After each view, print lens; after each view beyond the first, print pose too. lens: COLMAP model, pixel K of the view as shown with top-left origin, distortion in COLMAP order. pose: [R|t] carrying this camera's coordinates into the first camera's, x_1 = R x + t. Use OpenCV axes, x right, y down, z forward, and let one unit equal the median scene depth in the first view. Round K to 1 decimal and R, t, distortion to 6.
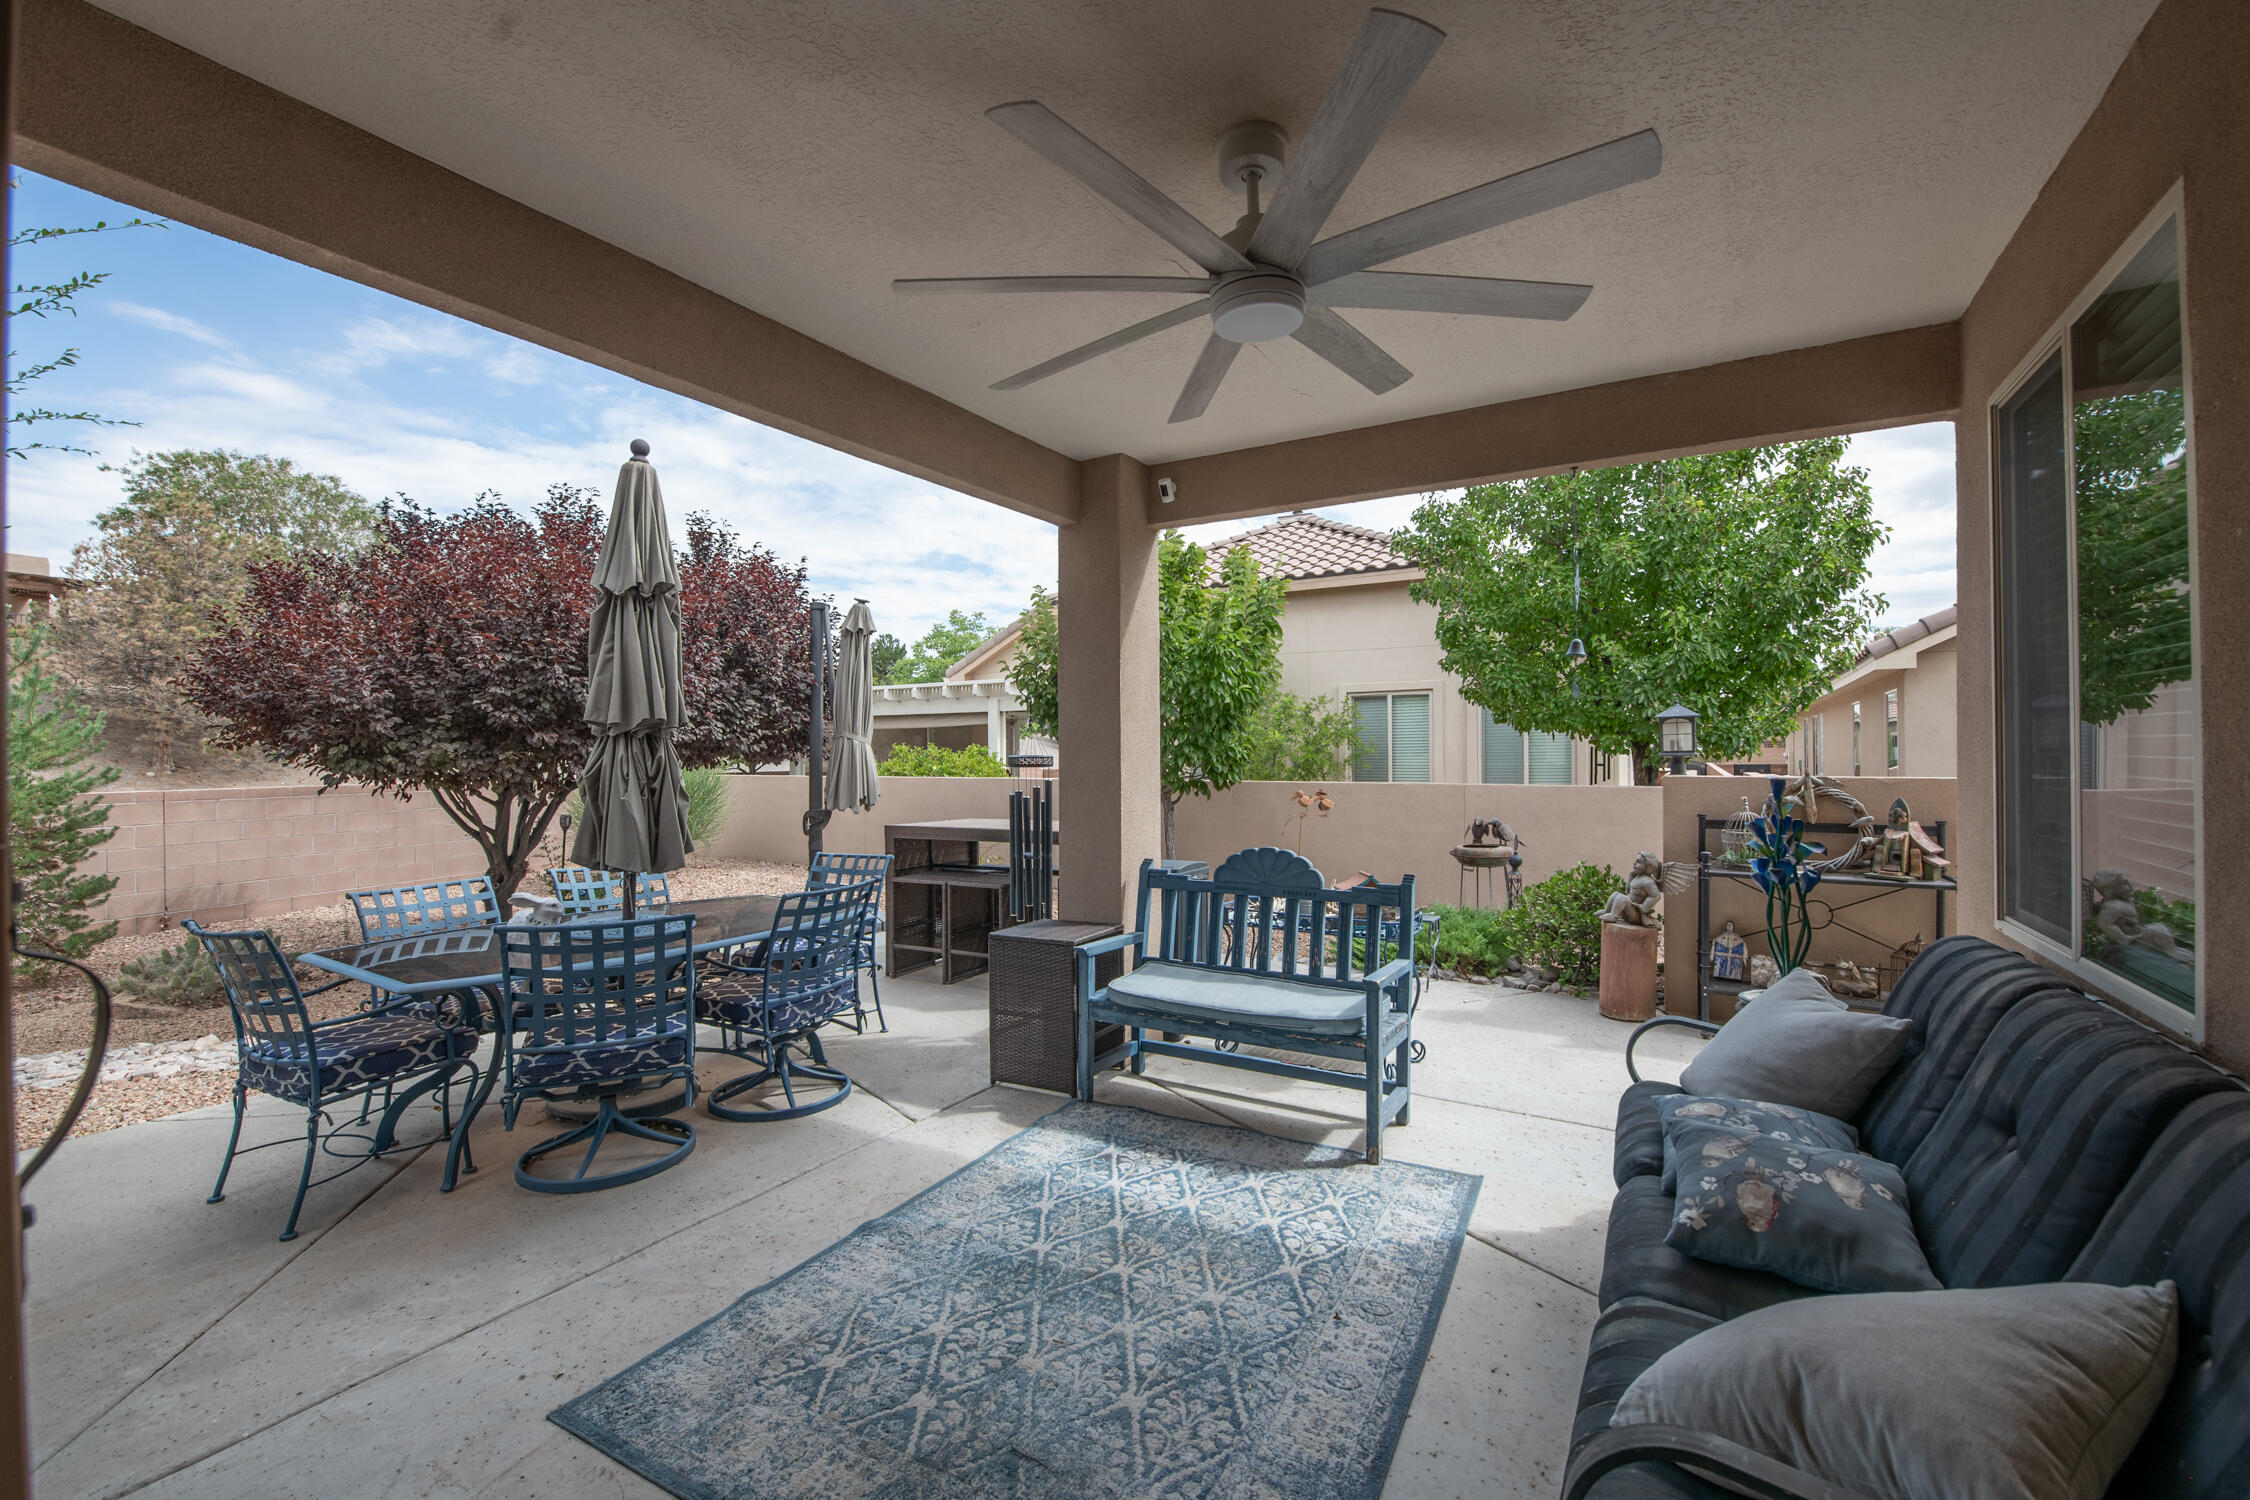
lens RADIAL K [[908.7, 0, 1128.0], [0, 908.7, 746.5], [0, 0, 1]] dist [-0.015648, -0.000471]
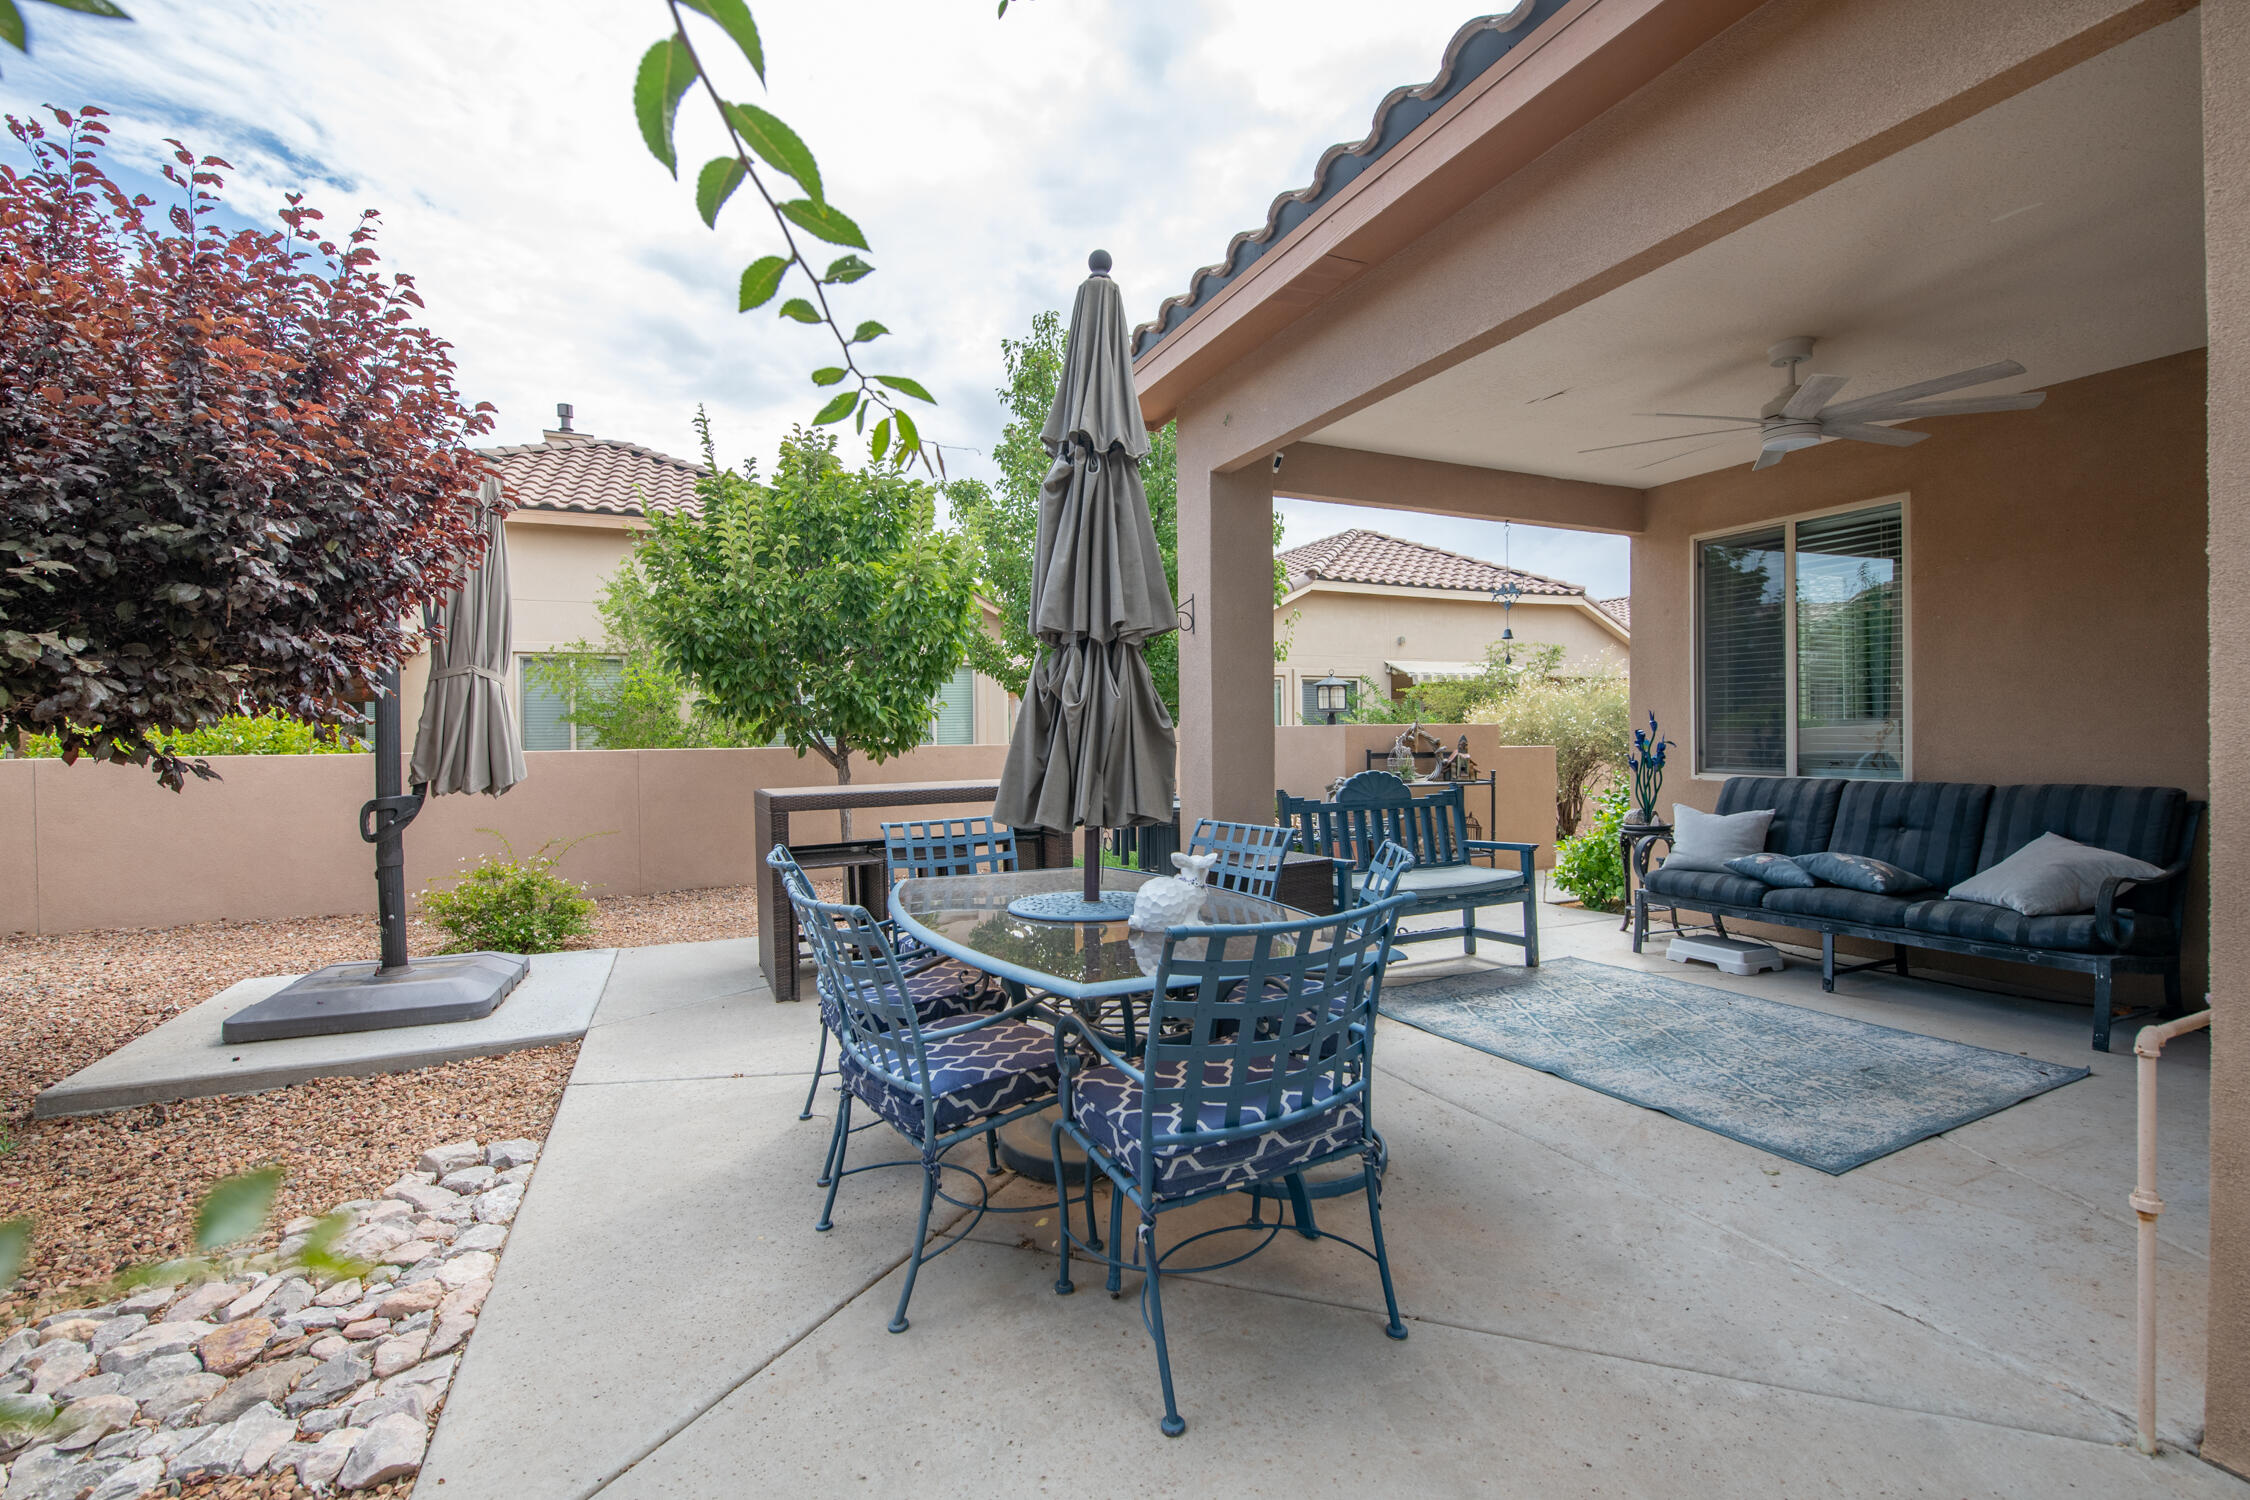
lens RADIAL K [[979.4, 0, 1122.7], [0, 979.4, 740.5], [0, 0, 1]] dist [-0.001205, 0.000078]
pose [[0.568956, -0.007438, 0.822334, -1.917849], [0.003413, 0.999972, 0.006684, 0.098689], [-0.822361, -0.000996, 0.568966, 0.848662]]
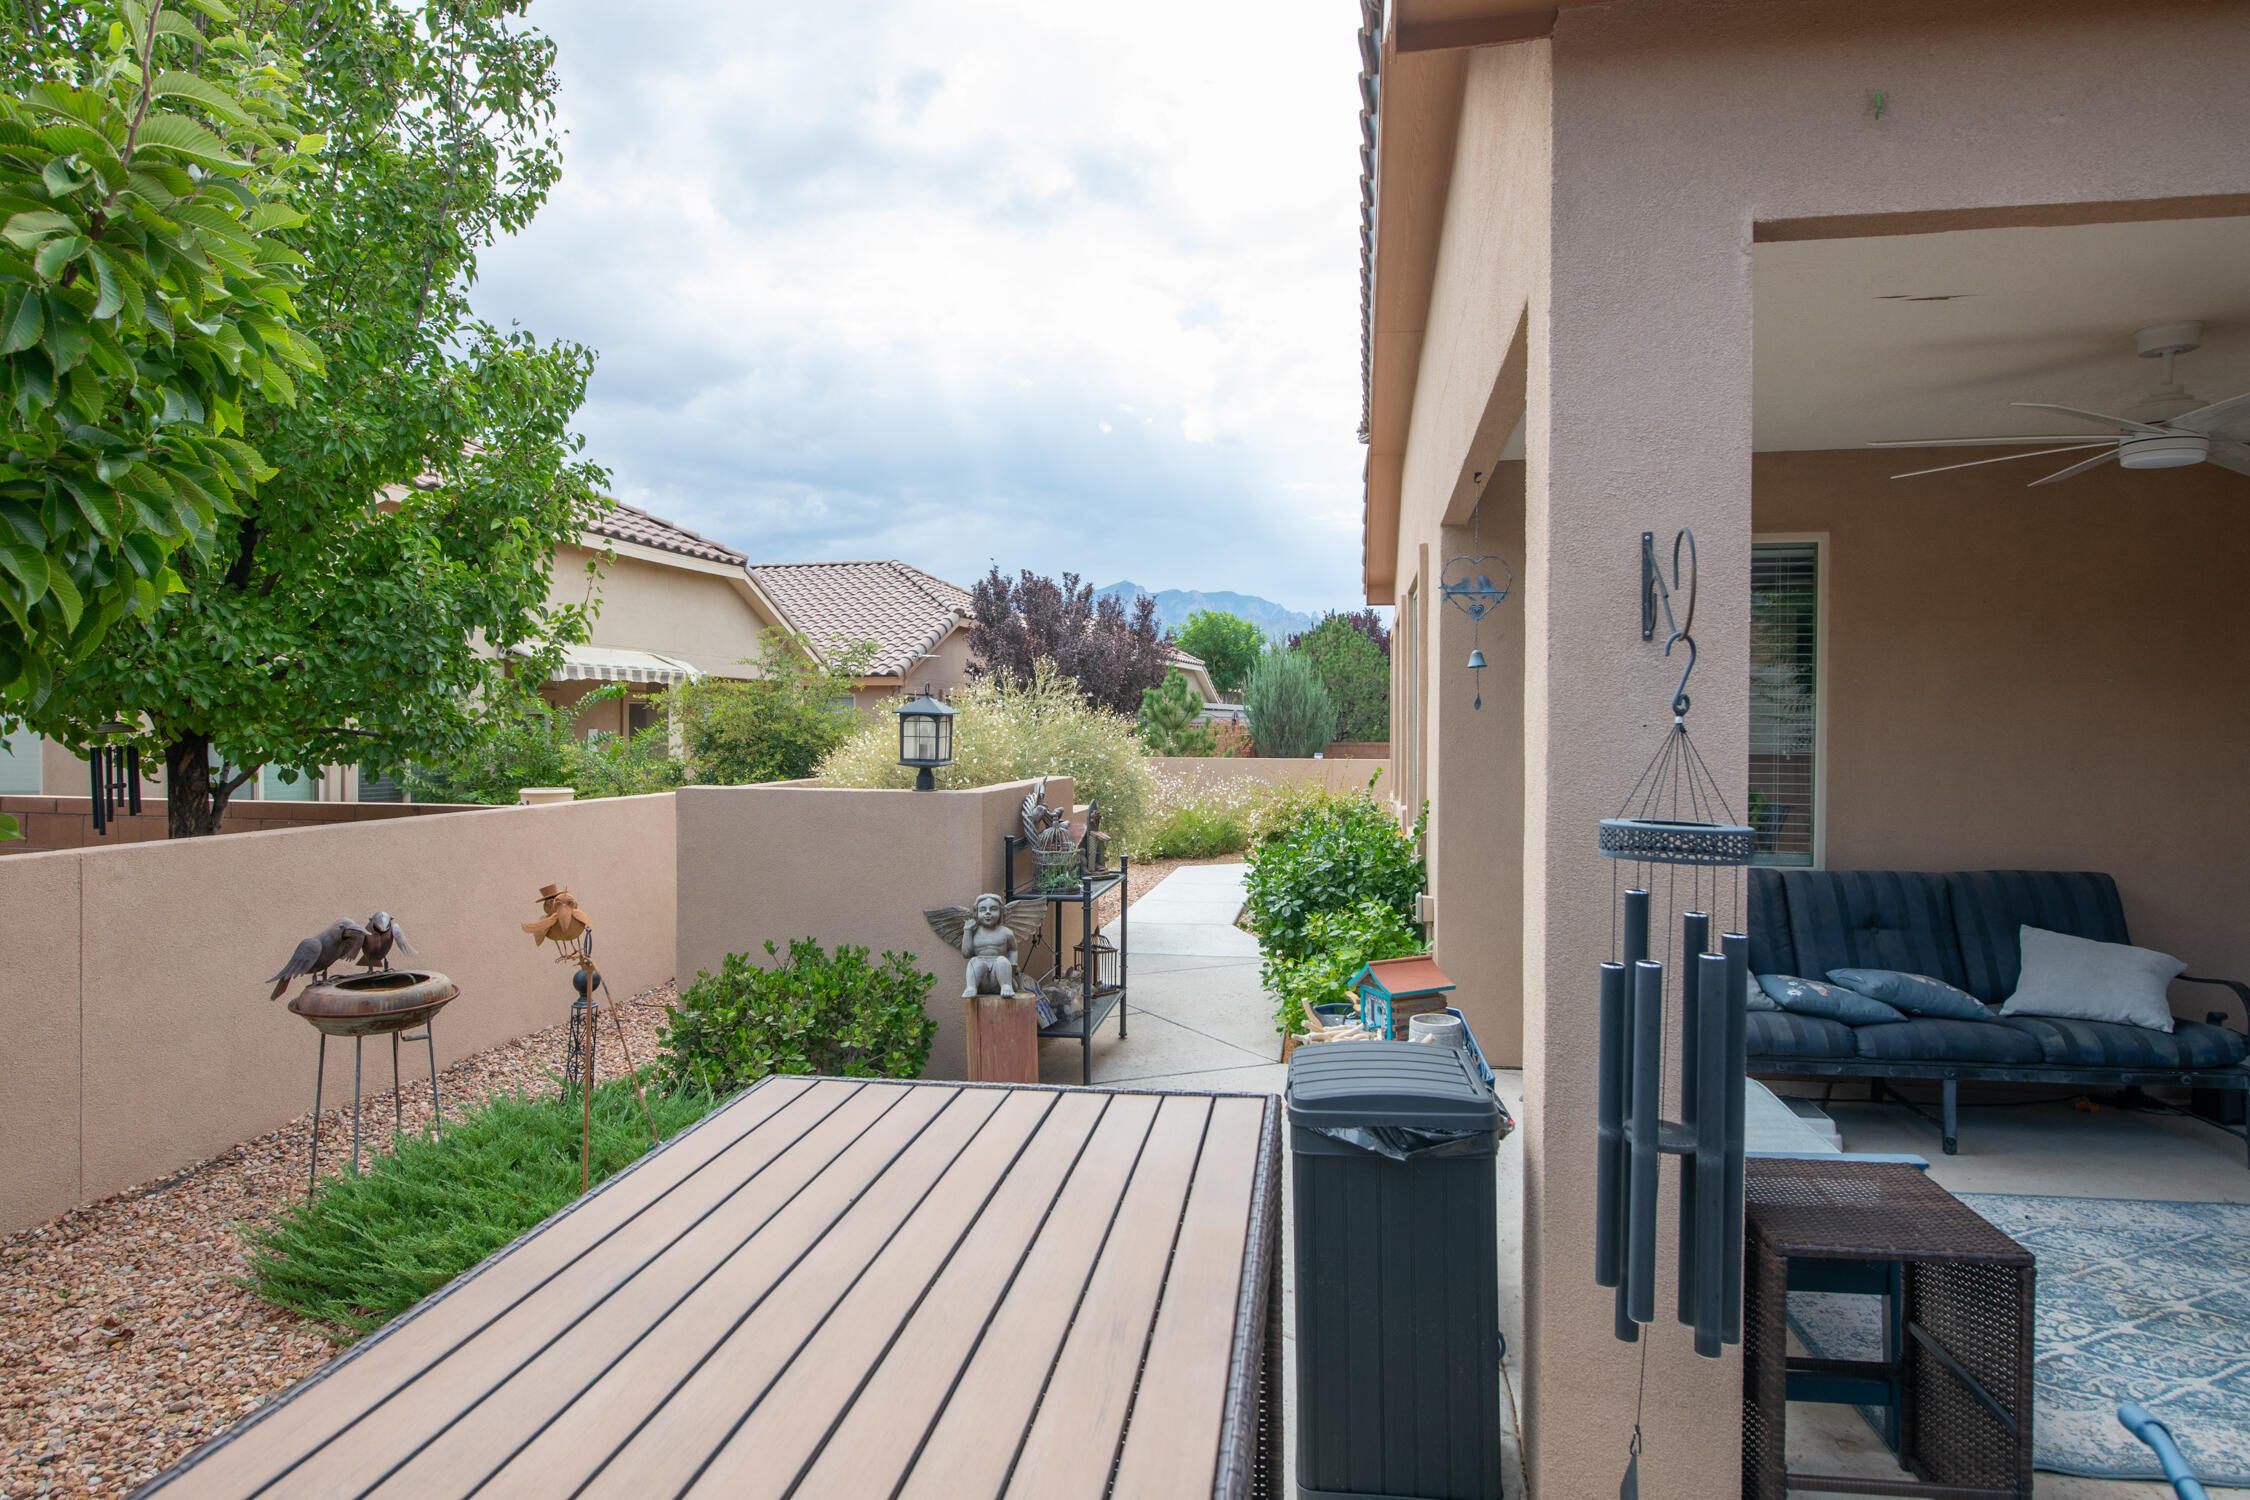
lens RADIAL K [[1203.5, 0, 1126.4], [0, 1203.5, 739.8], [0, 0, 1]] dist [-0.002513, -0.003331]
pose [[-0.345790, -0.010367, 0.938255, -0.864447], [-0.006137, 0.999943, 0.008787, -0.043053], [-0.938292, -0.002719, -0.345834, 2.652286]]
